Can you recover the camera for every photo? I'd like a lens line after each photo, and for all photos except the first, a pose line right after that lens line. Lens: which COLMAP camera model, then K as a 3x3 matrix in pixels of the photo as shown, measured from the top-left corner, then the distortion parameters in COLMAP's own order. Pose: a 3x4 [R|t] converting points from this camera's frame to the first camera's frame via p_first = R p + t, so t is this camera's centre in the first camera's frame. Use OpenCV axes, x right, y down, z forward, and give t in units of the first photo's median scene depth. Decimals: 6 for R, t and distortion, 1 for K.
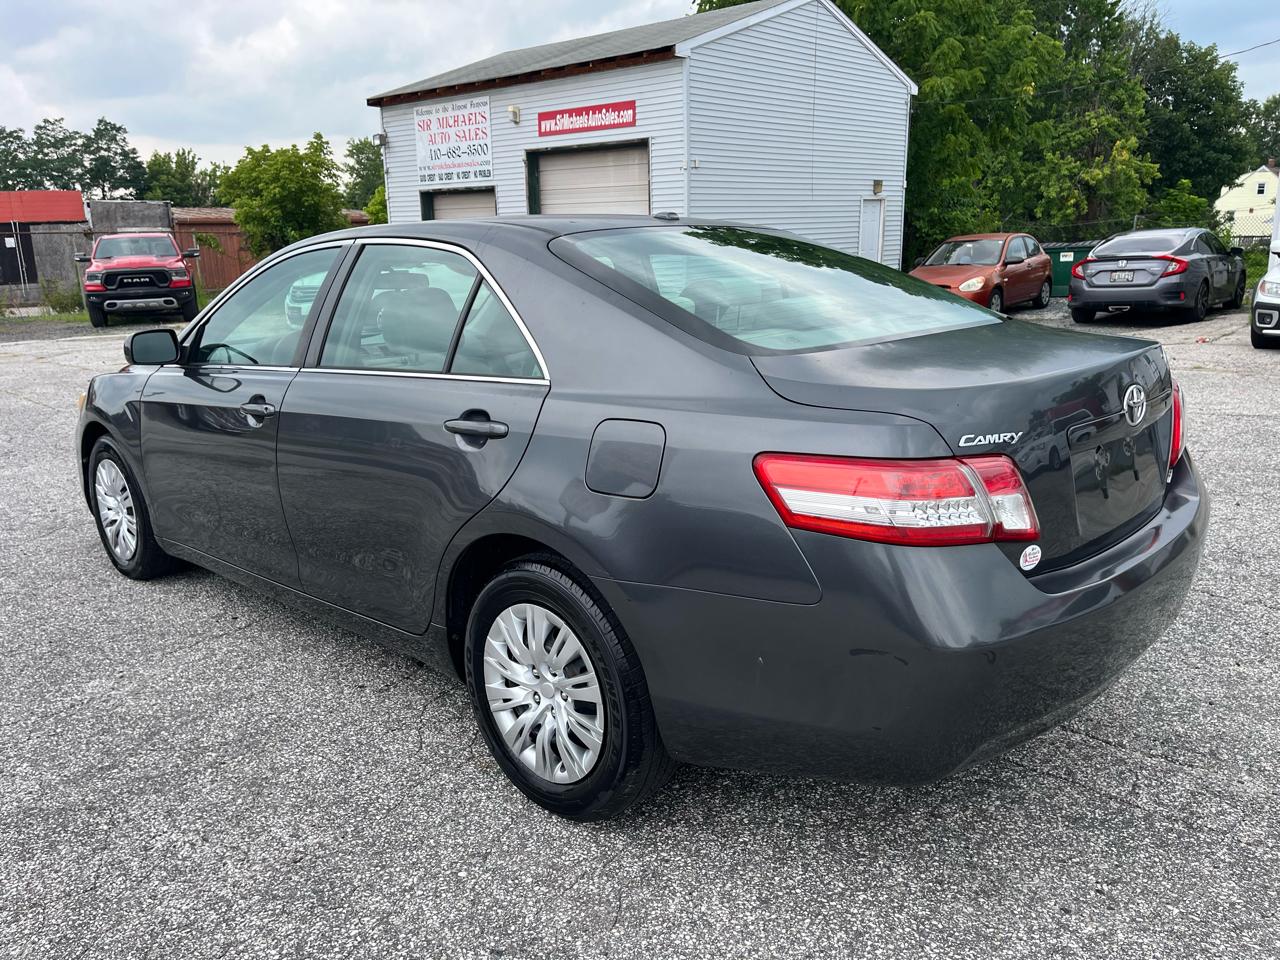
lens RADIAL K [[984.9, 0, 640.0], [0, 984.9, 480.0], [0, 0, 1]] dist [0.085877, -0.124436]
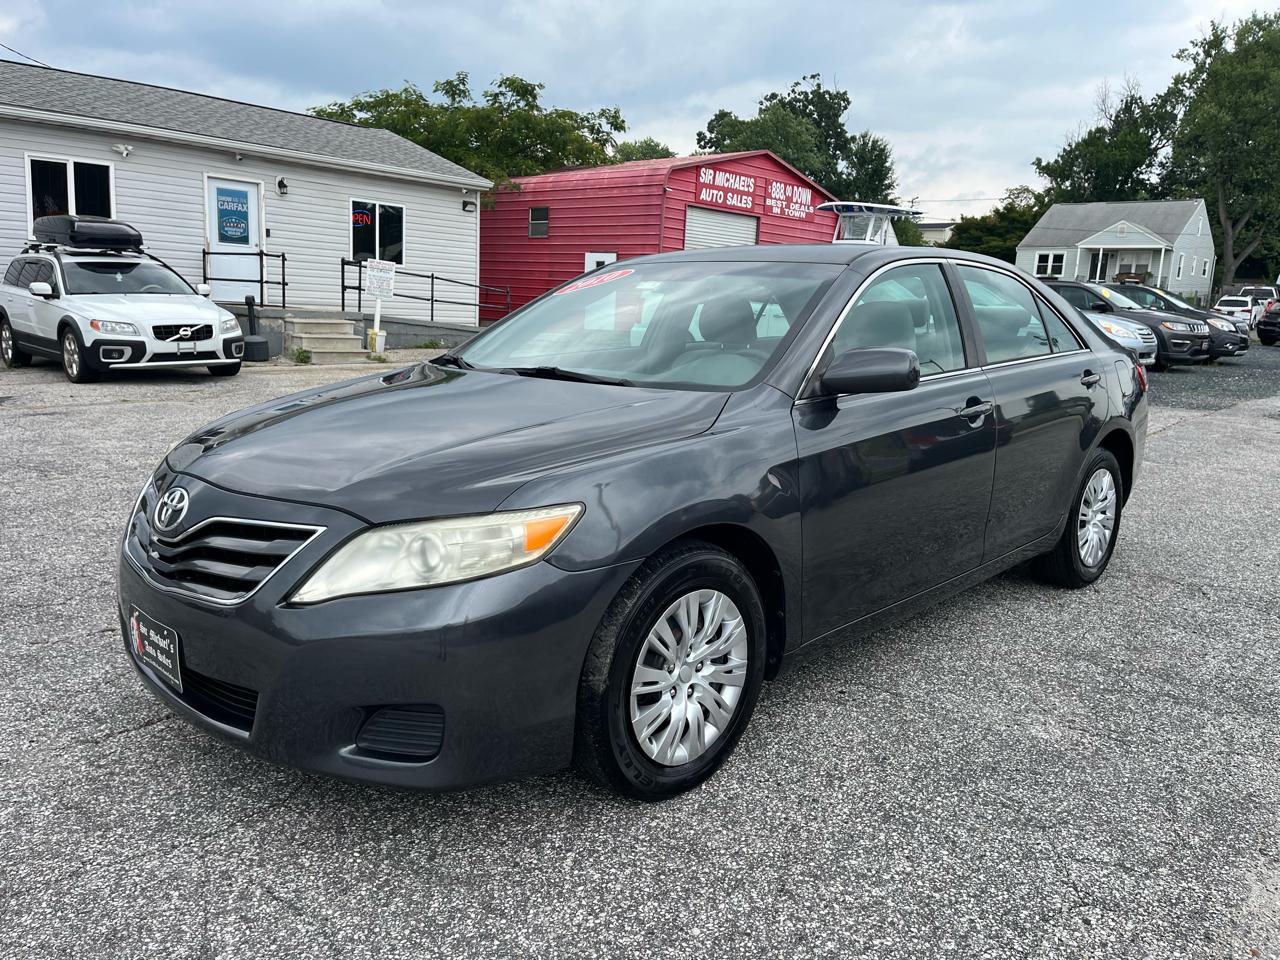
lens RADIAL K [[983.9, 0, 656.9], [0, 983.9, 462.7], [0, 0, 1]] dist [0.054768, -0.060674]
pose [[-0.016682, -0.135872, 0.990586, -0.273728], [0.205478, 0.969112, 0.136387, -0.043478], [-0.978520, 0.205819, 0.011752, 0.253547]]
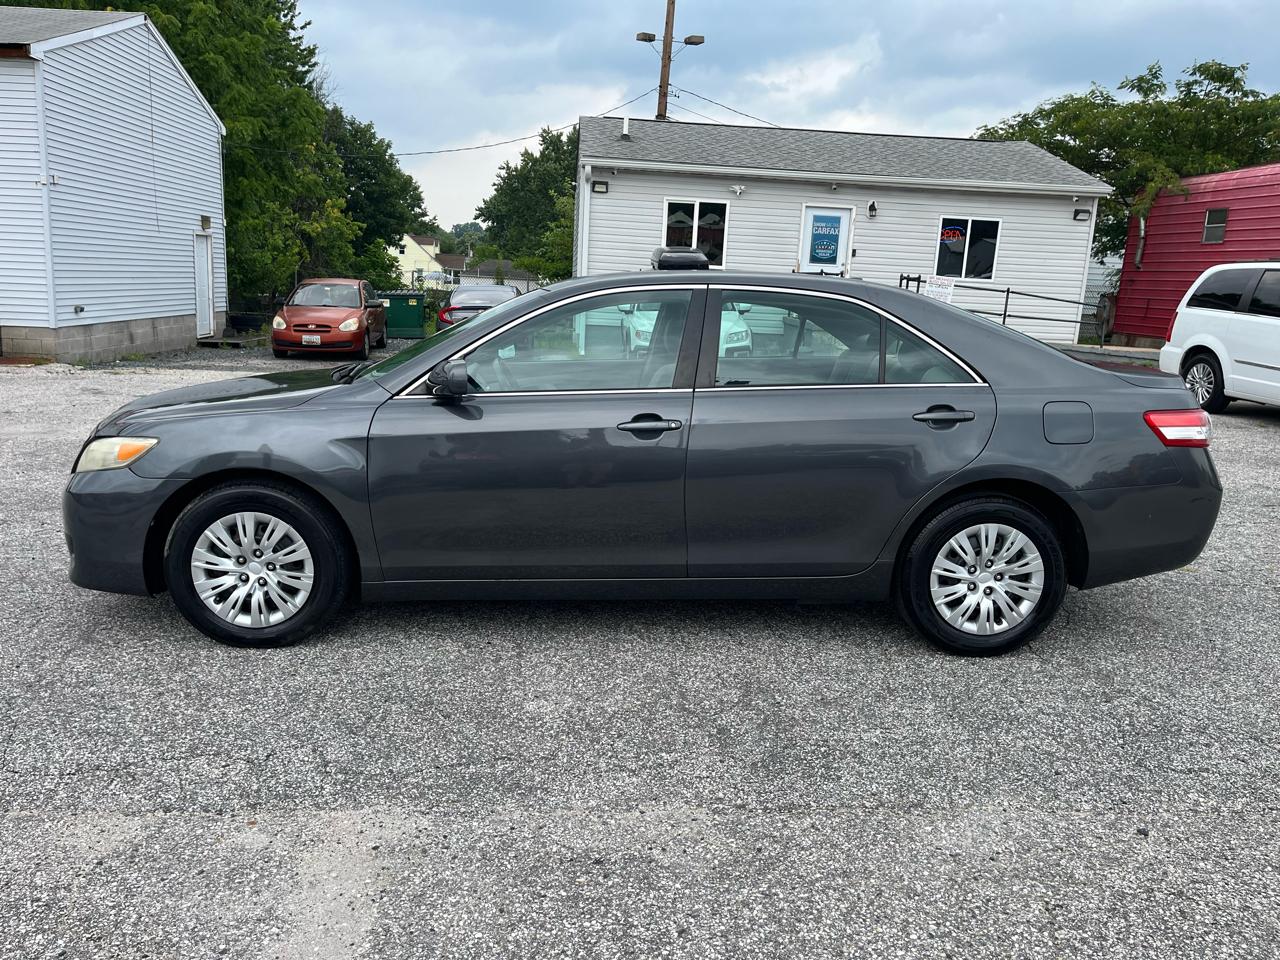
lens RADIAL K [[984.9, 0, 640.0], [0, 984.9, 480.0], [0, 0, 1]] dist [0.085877, -0.124436]
pose [[0.675062, -0.091755, 0.732033, -0.235444], [0.121374, 0.992528, 0.012479, -0.004519], [-0.727708, 0.080426, 0.681155, 0.044004]]
